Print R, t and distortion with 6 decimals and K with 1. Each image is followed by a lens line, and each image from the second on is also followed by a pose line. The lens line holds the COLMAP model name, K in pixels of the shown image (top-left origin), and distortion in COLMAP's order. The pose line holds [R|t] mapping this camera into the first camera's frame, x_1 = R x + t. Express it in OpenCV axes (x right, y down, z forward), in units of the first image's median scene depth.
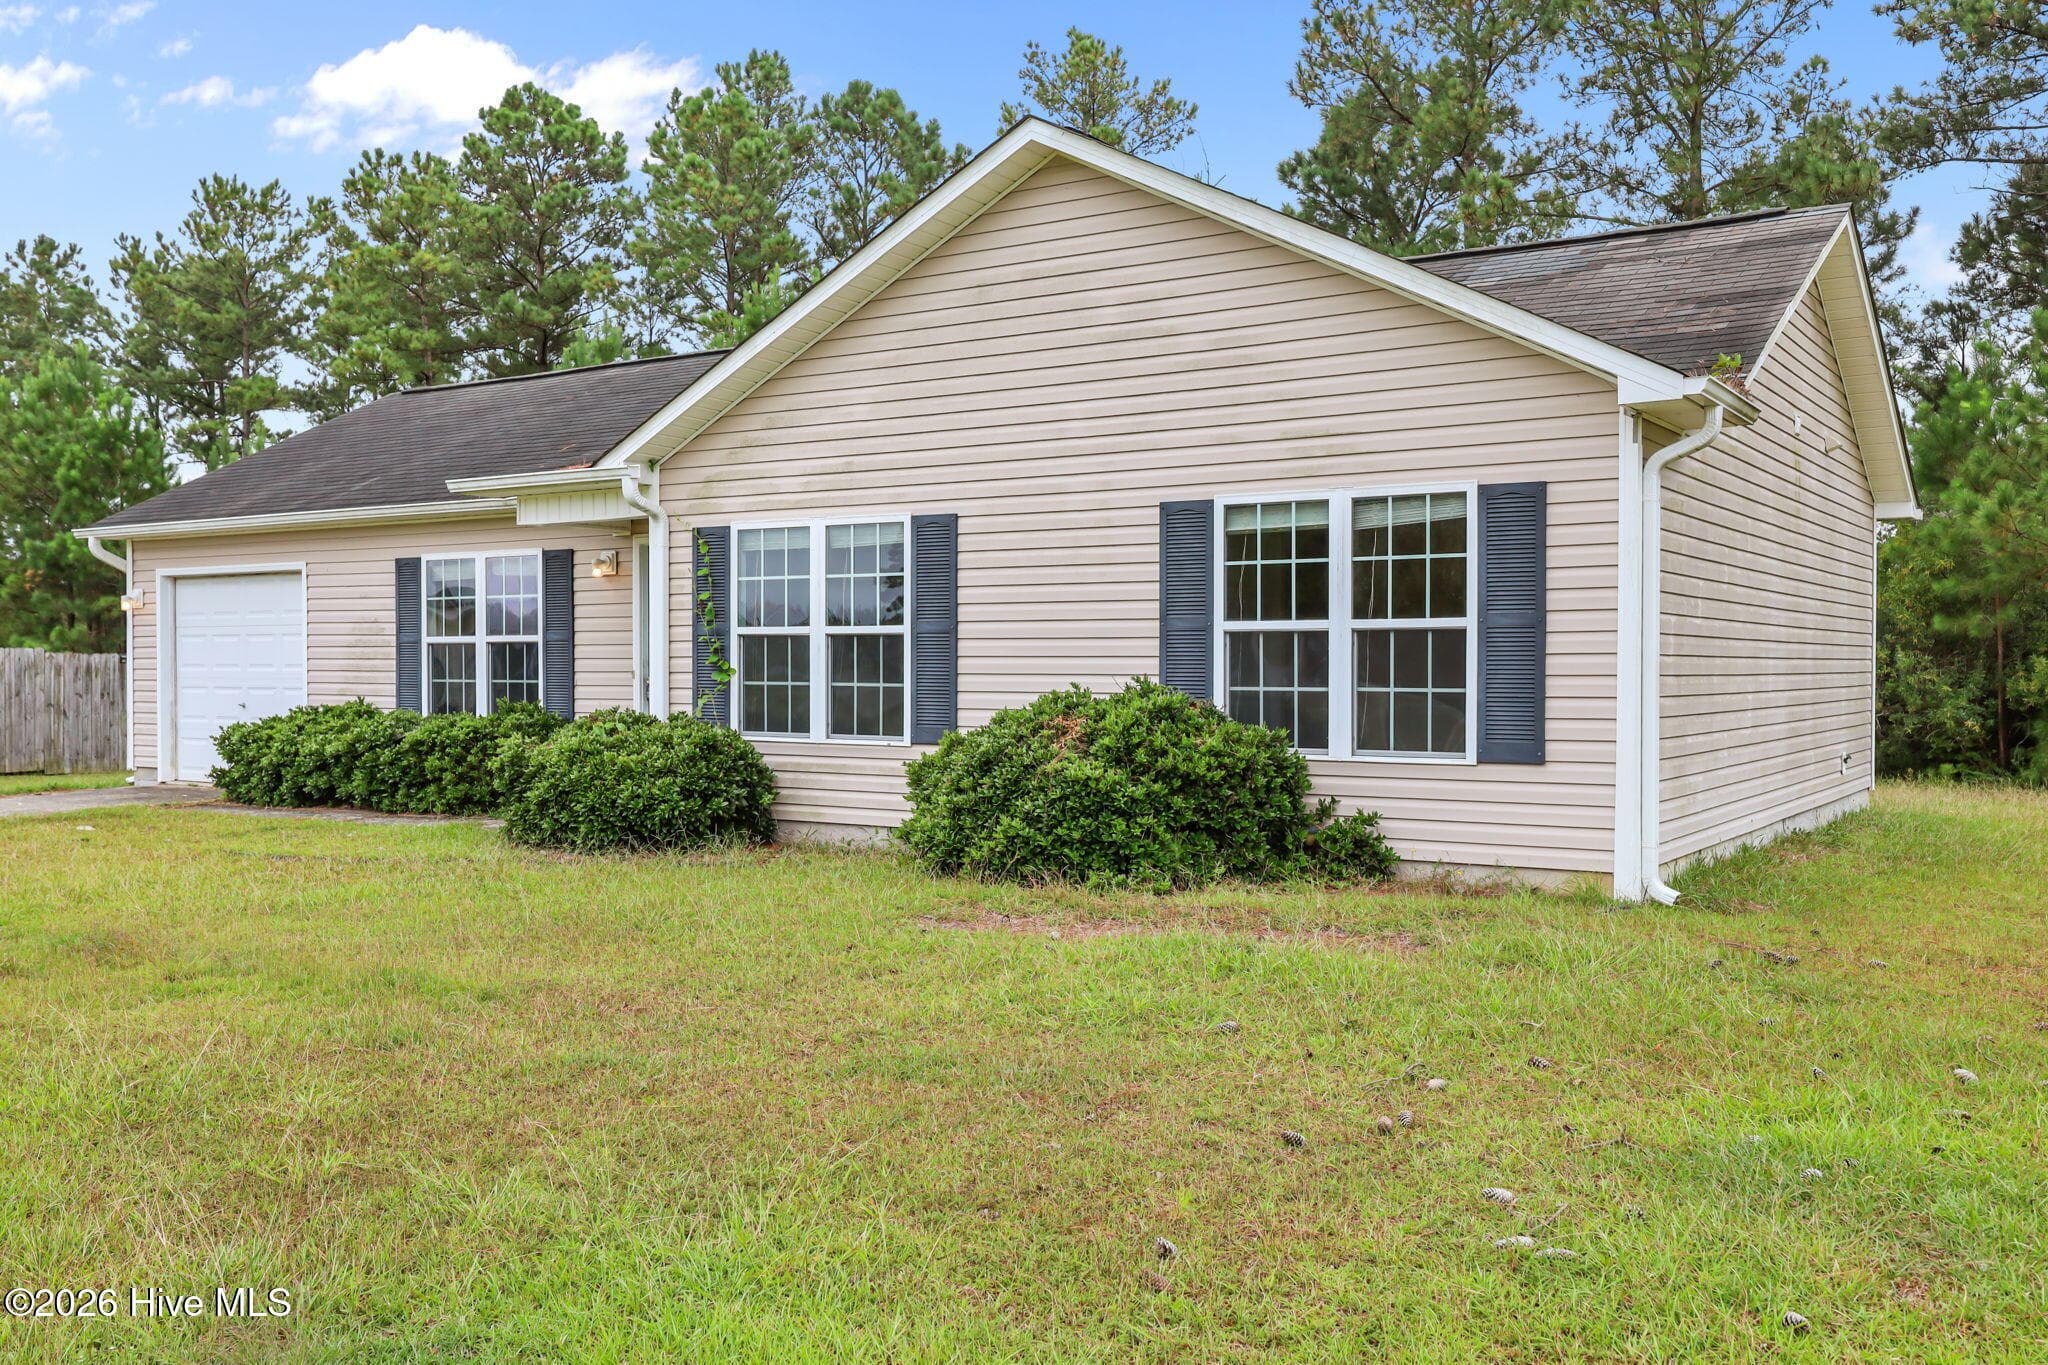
lens RADIAL K [[1779.7, 0, 1032.9], [0, 1779.7, 680.5], [0, 0, 1]] dist [-0.004734, 0.005726]
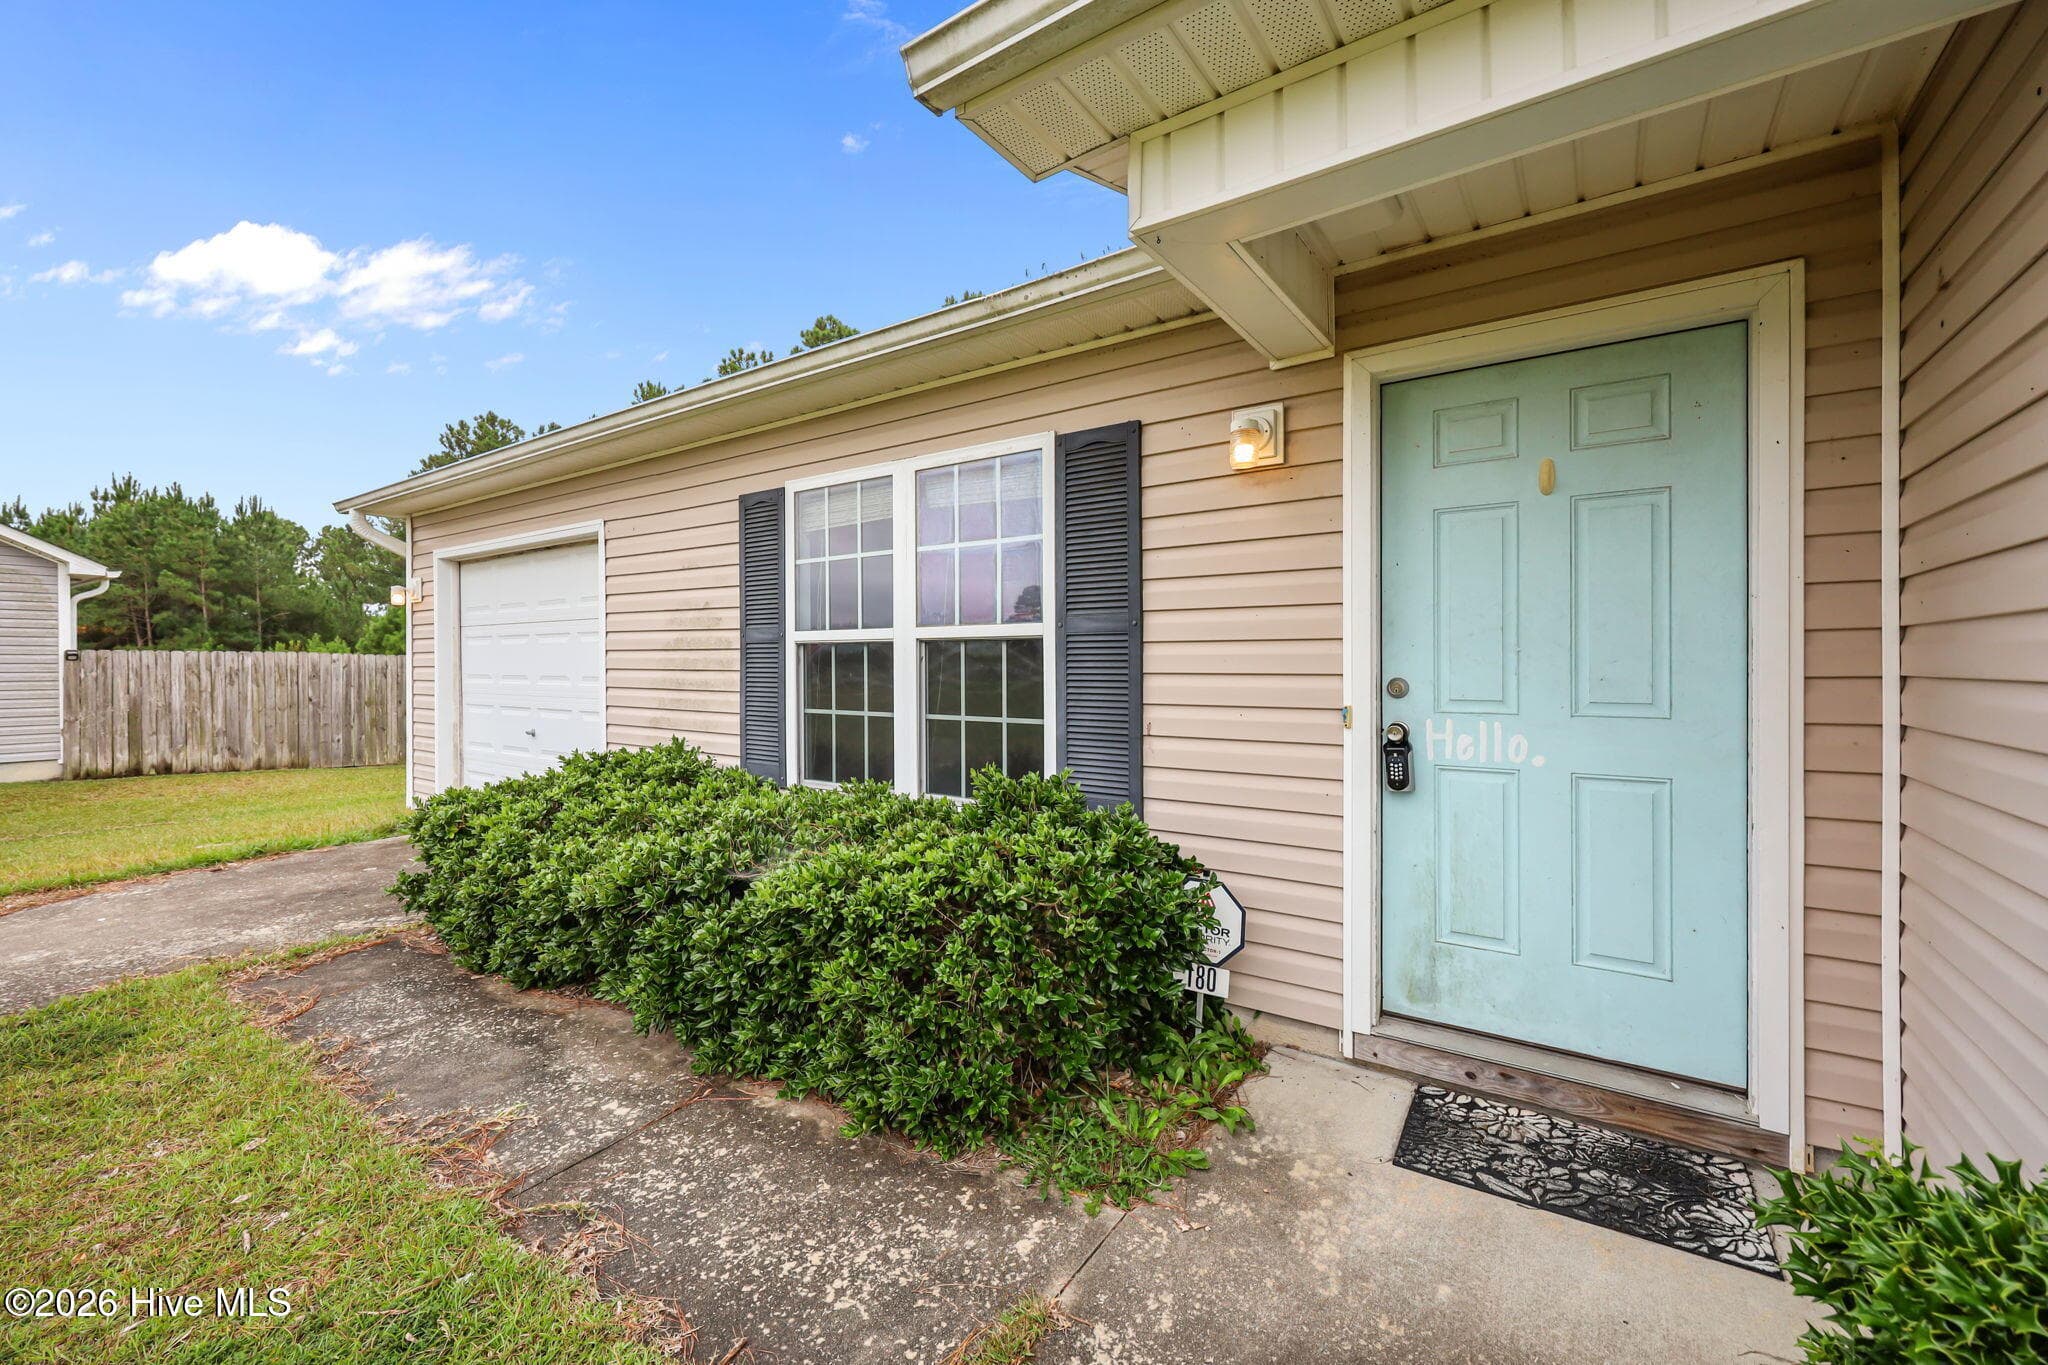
lens RADIAL K [[823.6, 0, 1026.8], [0, 823.6, 673.5], [0, 0, 1]] dist [-0.000074, -0.000417]
pose [[0.999729, -0.000777, -0.023254, -0.288771], [0.000860, 0.999993, 0.003529, -0.013548], [0.023251, -0.003548, 0.999723, 0.819569]]
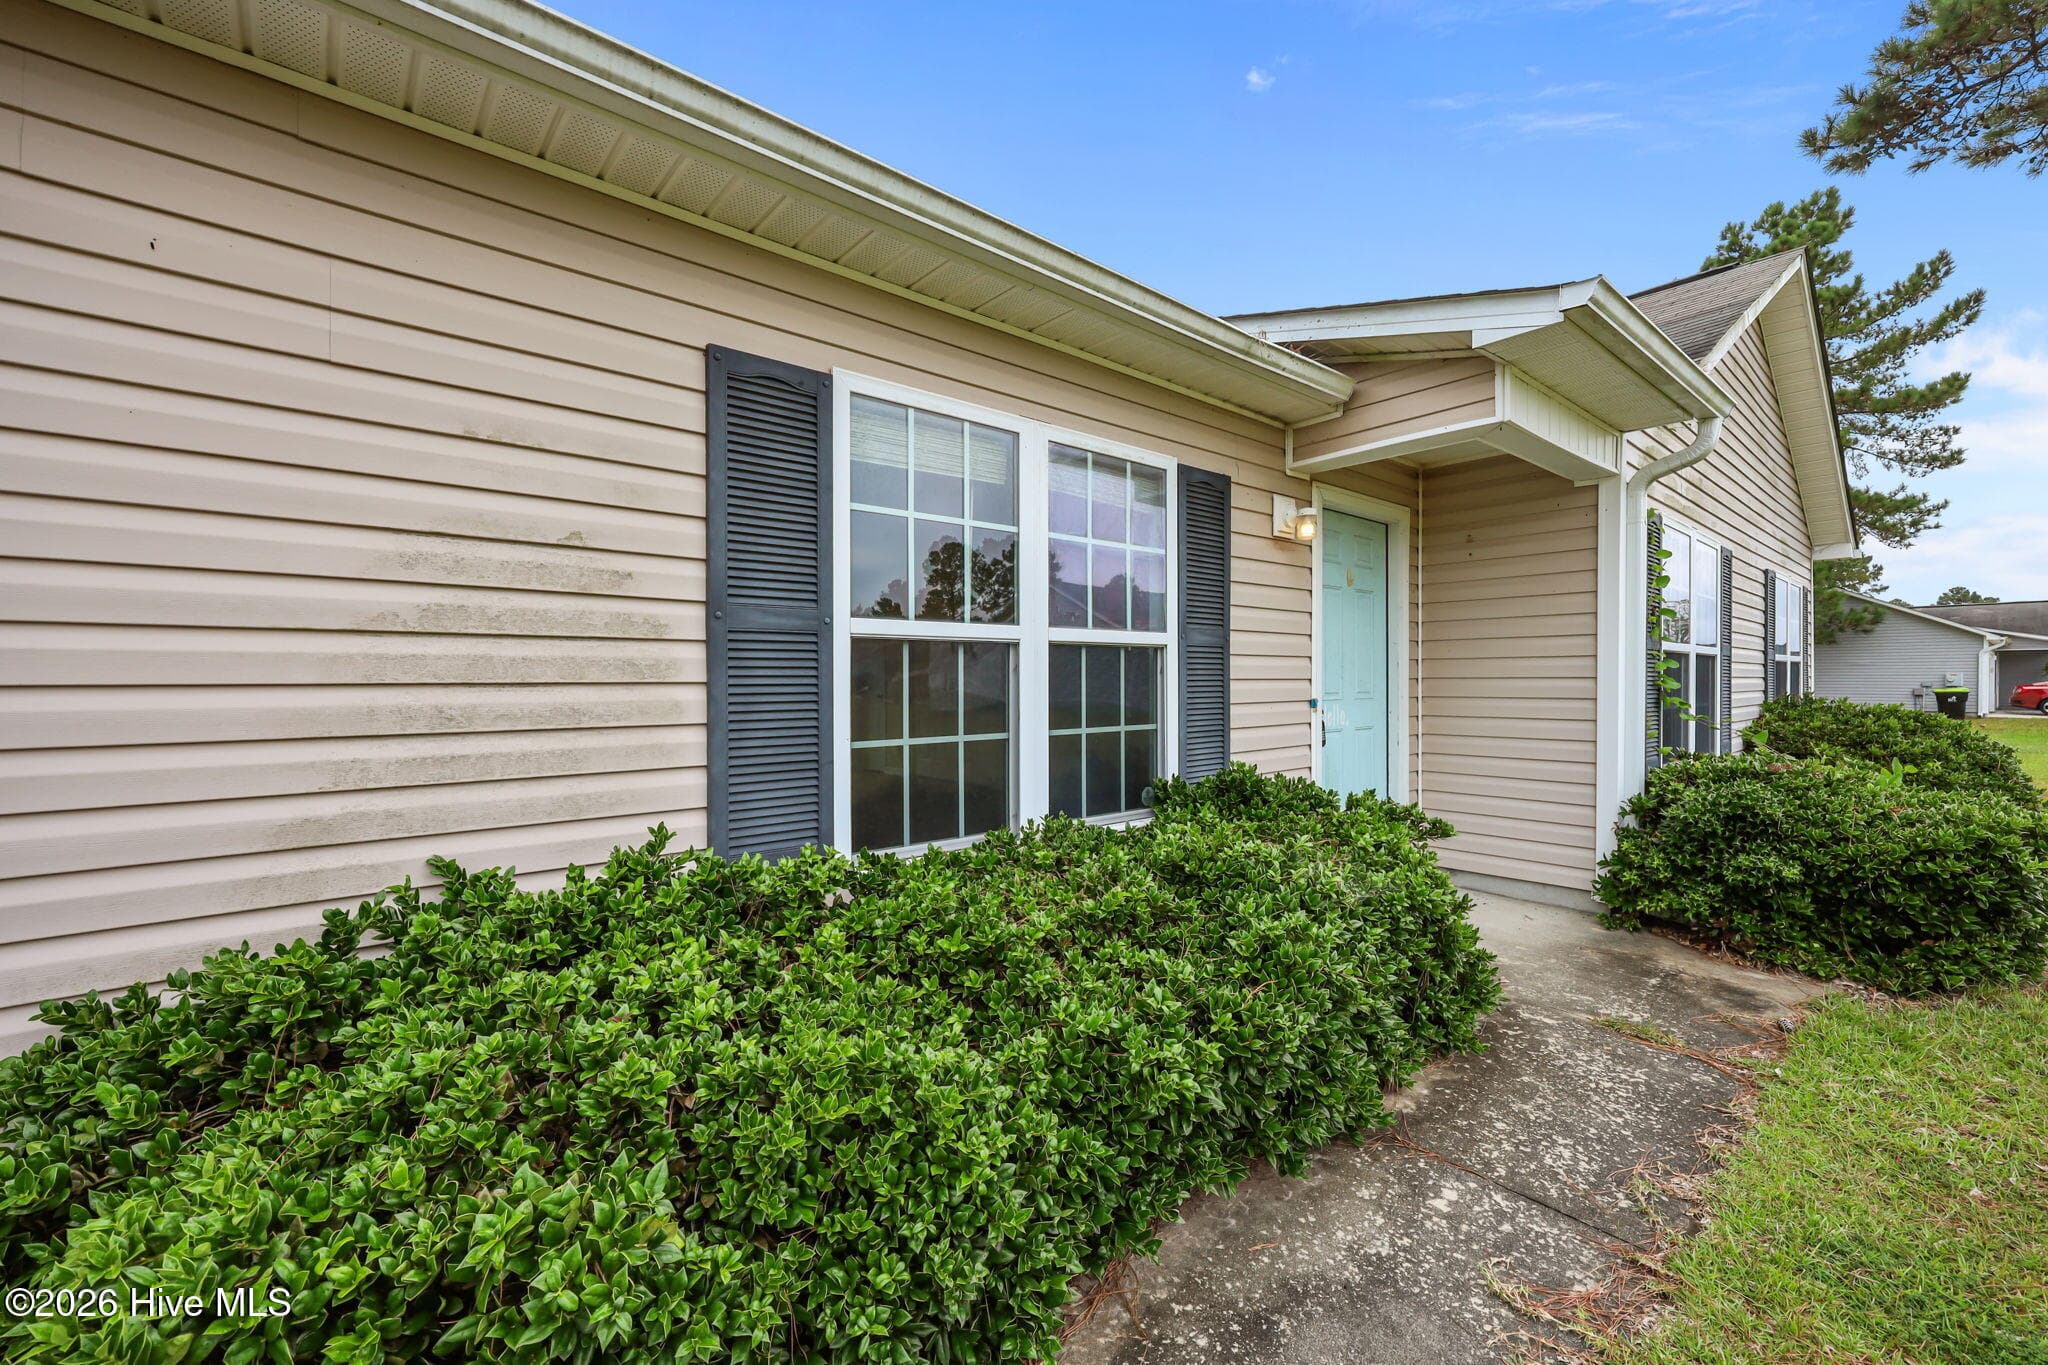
lens RADIAL K [[831.8, 0, 1019.3], [0, 831.8, 690.1], [0, 0, 1]] dist [0.000057, -0.000014]
pose [[0.280618, -0.018070, 0.959649, -0.532013], [0.009291, 0.999827, 0.016109, -0.014285], [-0.959775, 0.004396, 0.280737, 1.015013]]
